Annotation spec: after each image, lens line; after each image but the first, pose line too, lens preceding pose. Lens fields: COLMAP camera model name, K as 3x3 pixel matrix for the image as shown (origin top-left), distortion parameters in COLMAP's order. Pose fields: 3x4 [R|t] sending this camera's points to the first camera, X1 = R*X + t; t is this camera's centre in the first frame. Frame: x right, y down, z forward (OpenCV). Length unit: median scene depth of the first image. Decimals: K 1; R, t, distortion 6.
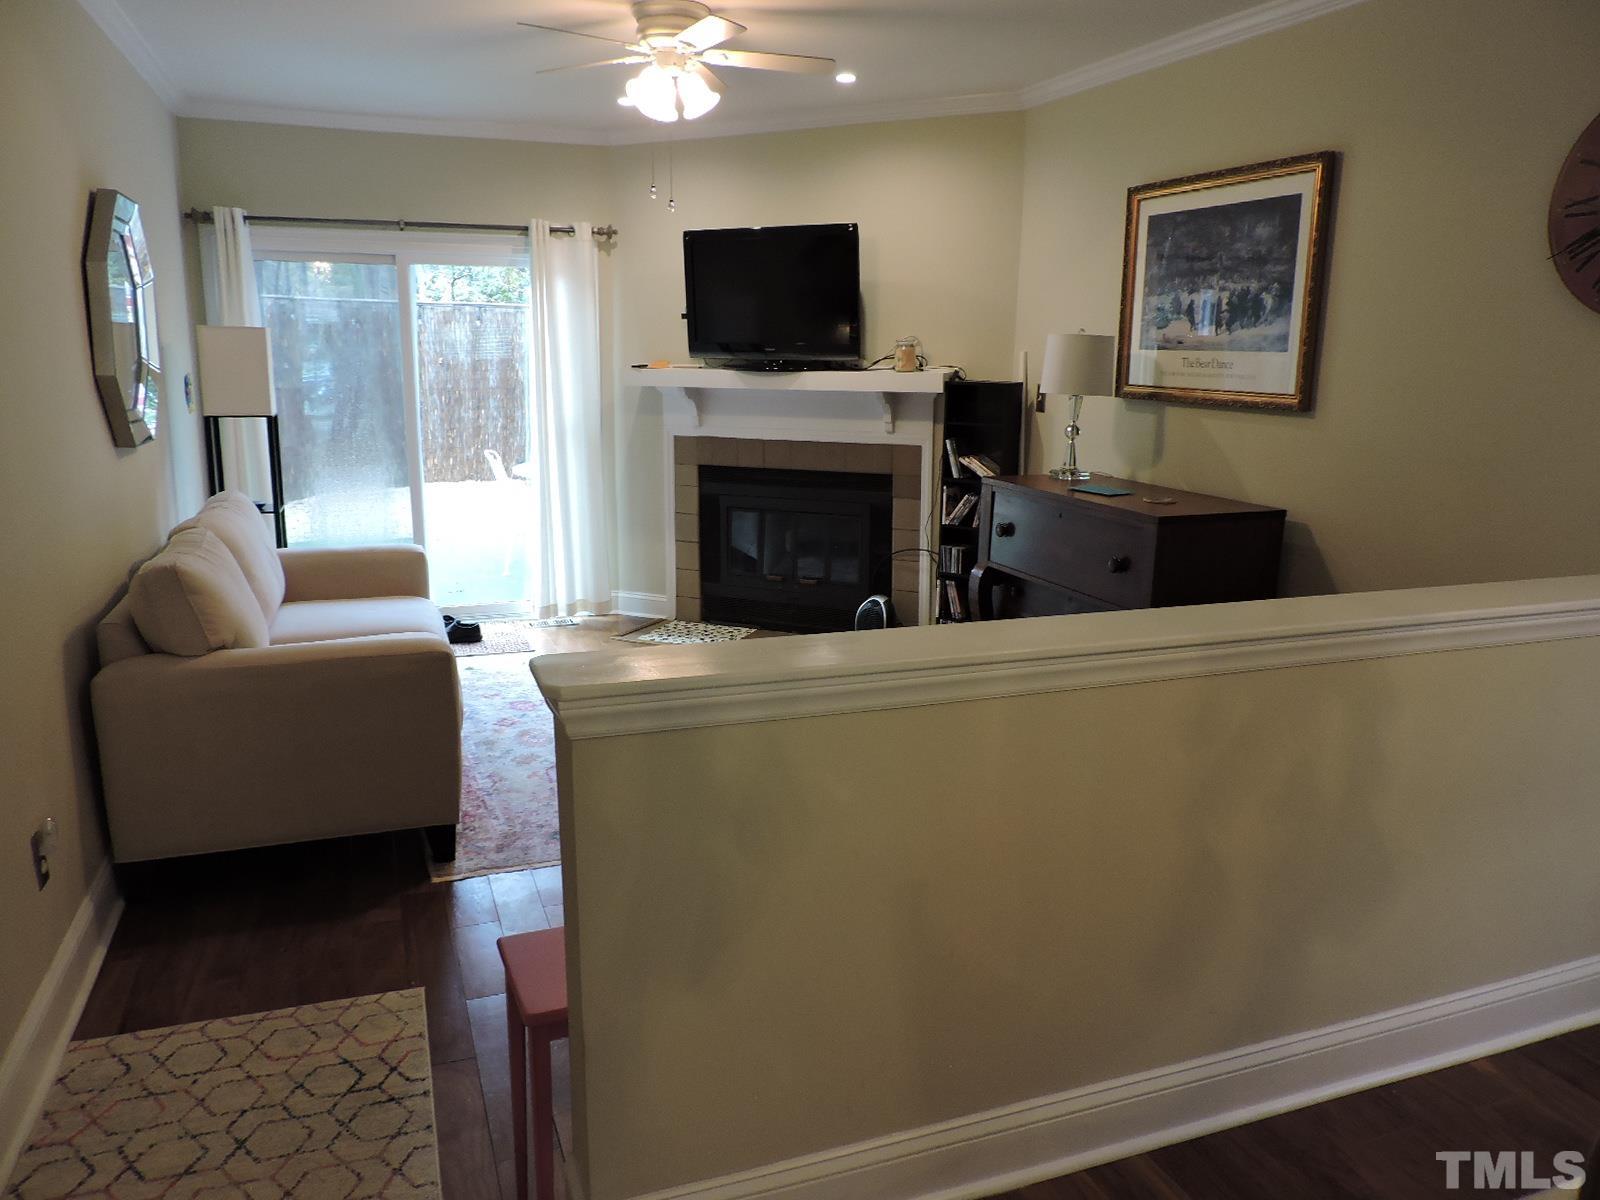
lens RADIAL K [[1141.1, 0, 794.8], [0, 1141.1, 602.9], [0, 0, 1]] dist [-0.022031, 0.010016]
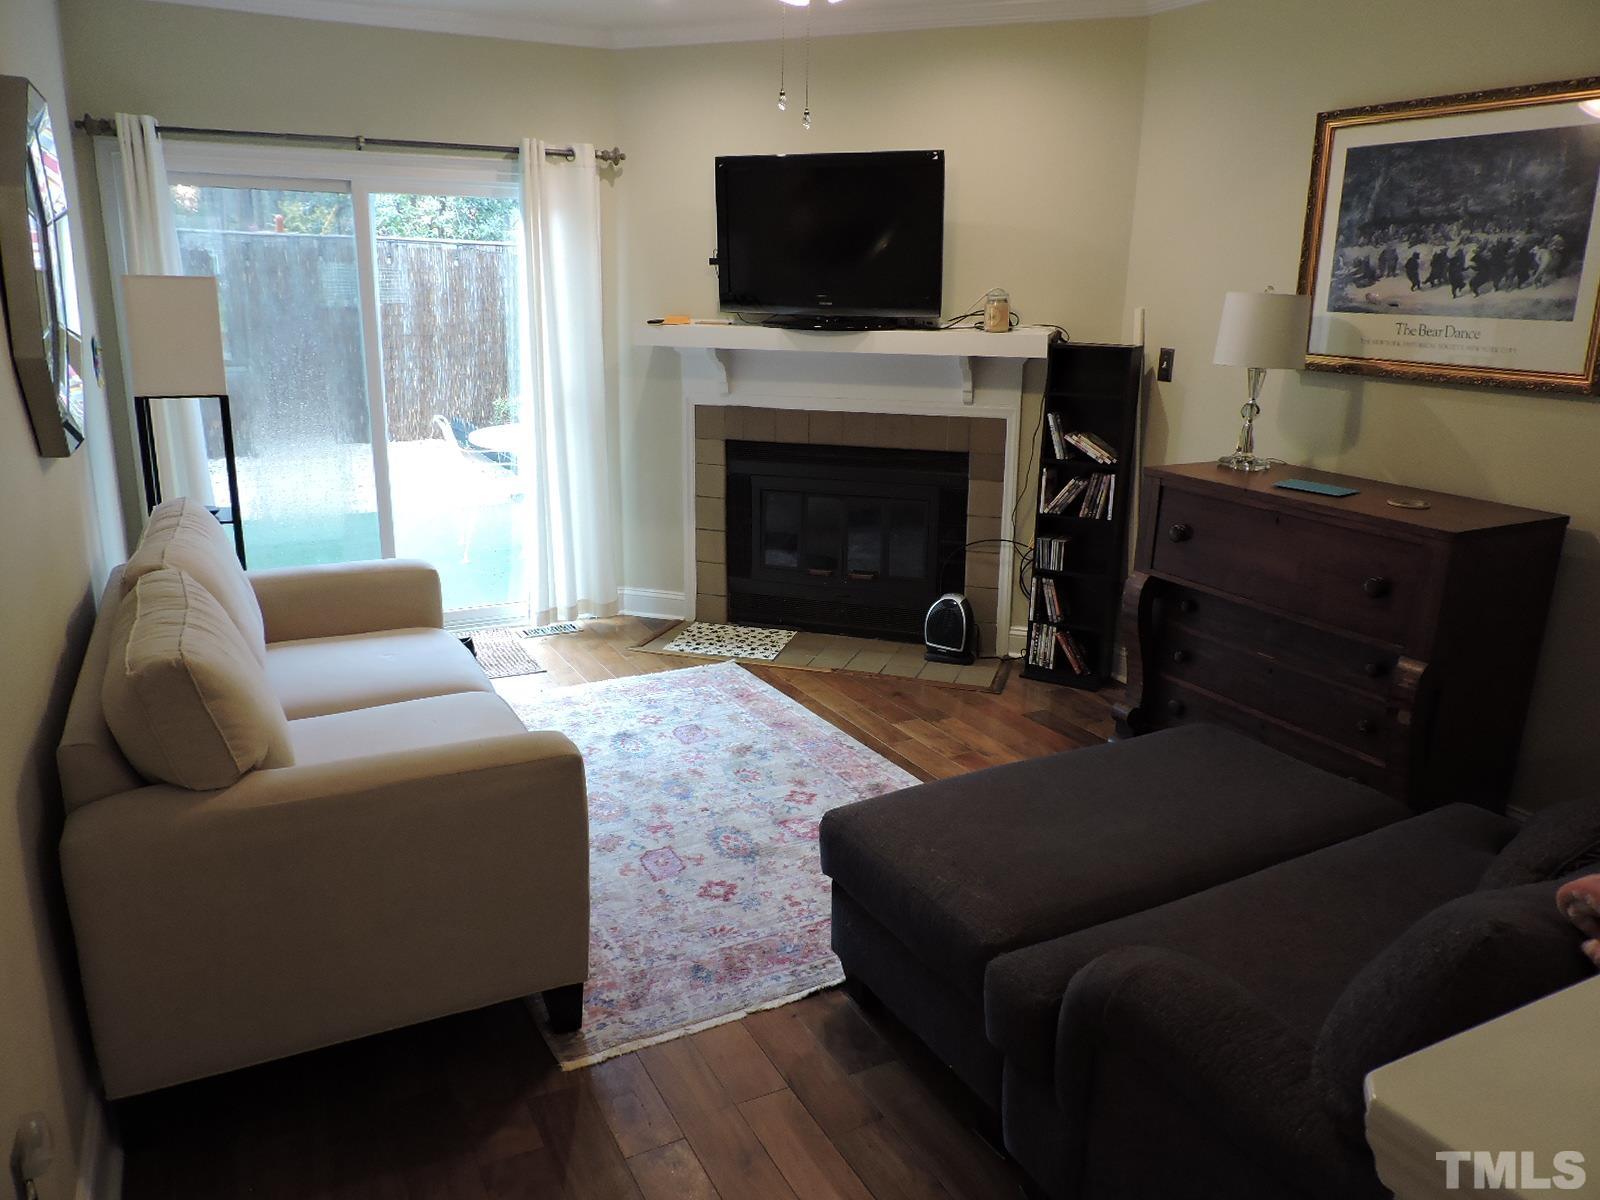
lens RADIAL K [[1141.1, 0, 796.5], [0, 1141.1, 600.5], [0, 0, 1]] dist [-0.022031, 0.010016]
pose [[0.993269, -0.026127, 0.112849, -0.170125], [0.020193, 0.998368, 0.053412, -0.060116], [-0.114061, -0.050773, 0.992176, 0.197746]]
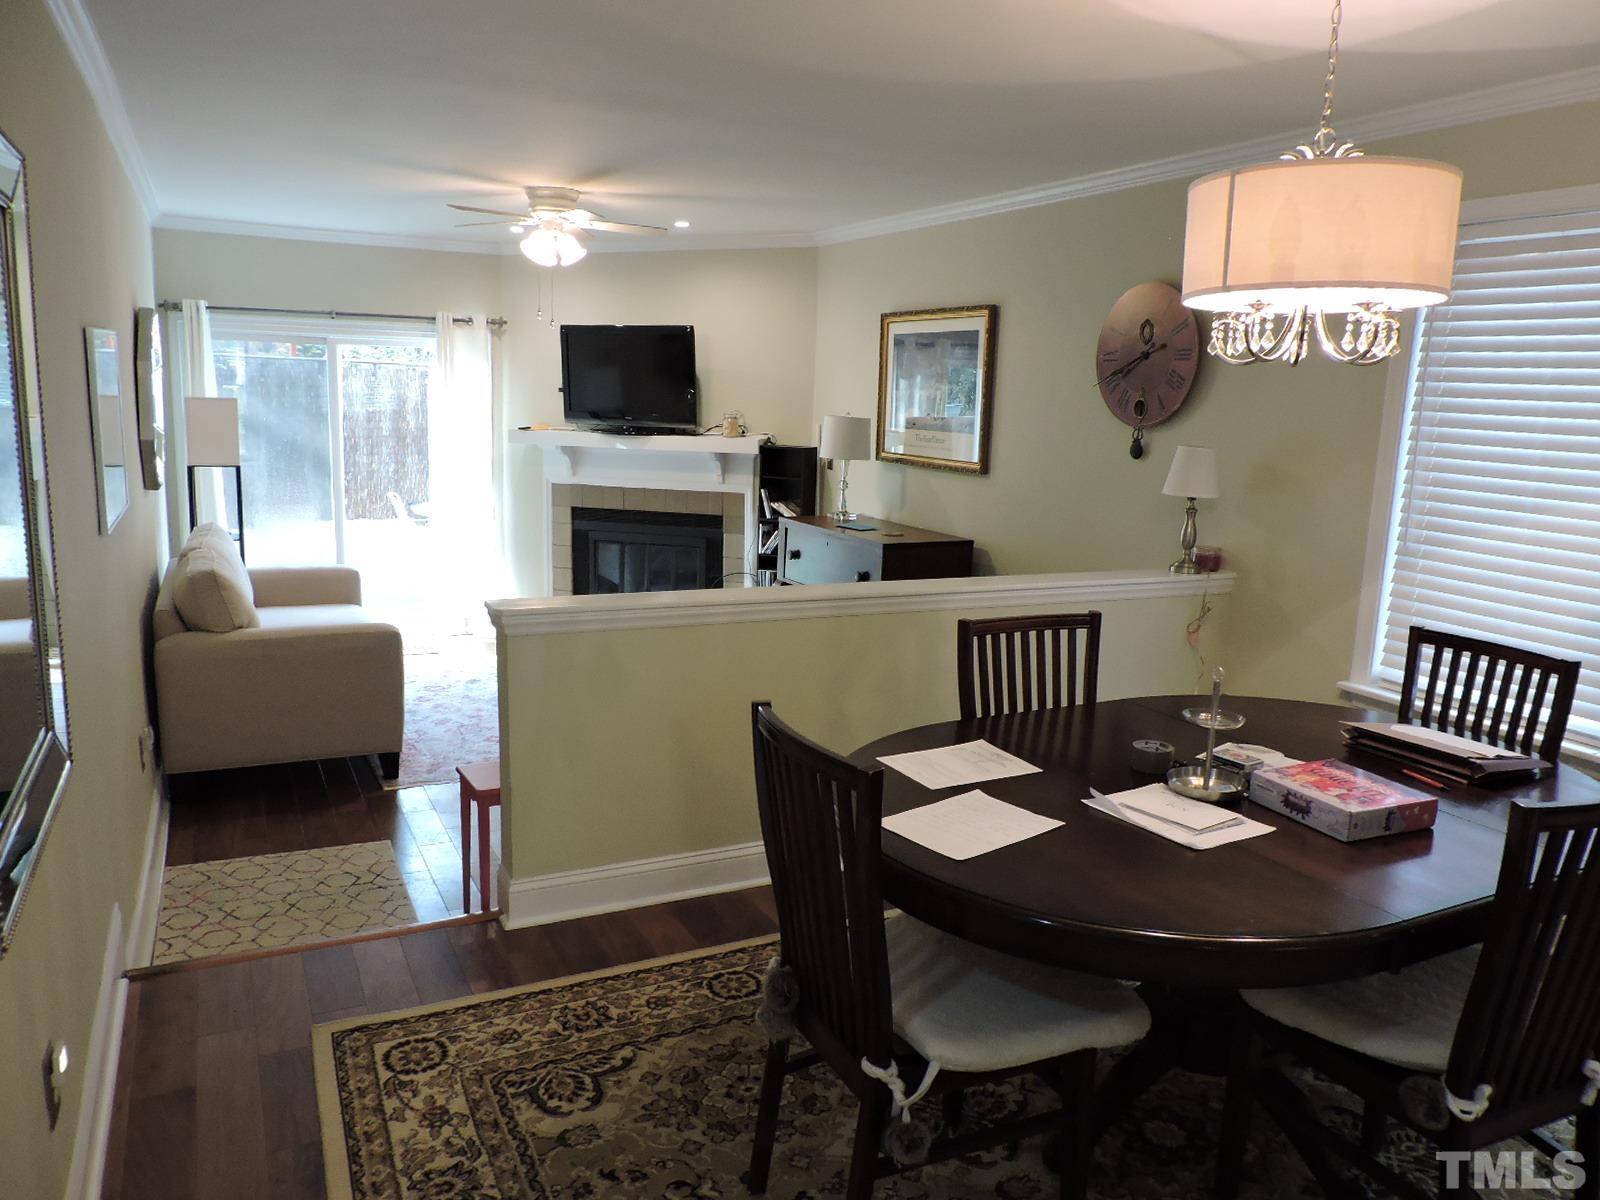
lens RADIAL K [[1141.1, 0, 797.1], [0, 1141.1, 609.6], [0, 0, 1]] dist [-0.022031, 0.010016]
pose [[0.993919, -0.000012, 0.110117, 0.031633], [0.003592, 0.999471, -0.032310, 0.044279], [-0.110058, 0.032509, 0.993393, -0.354939]]
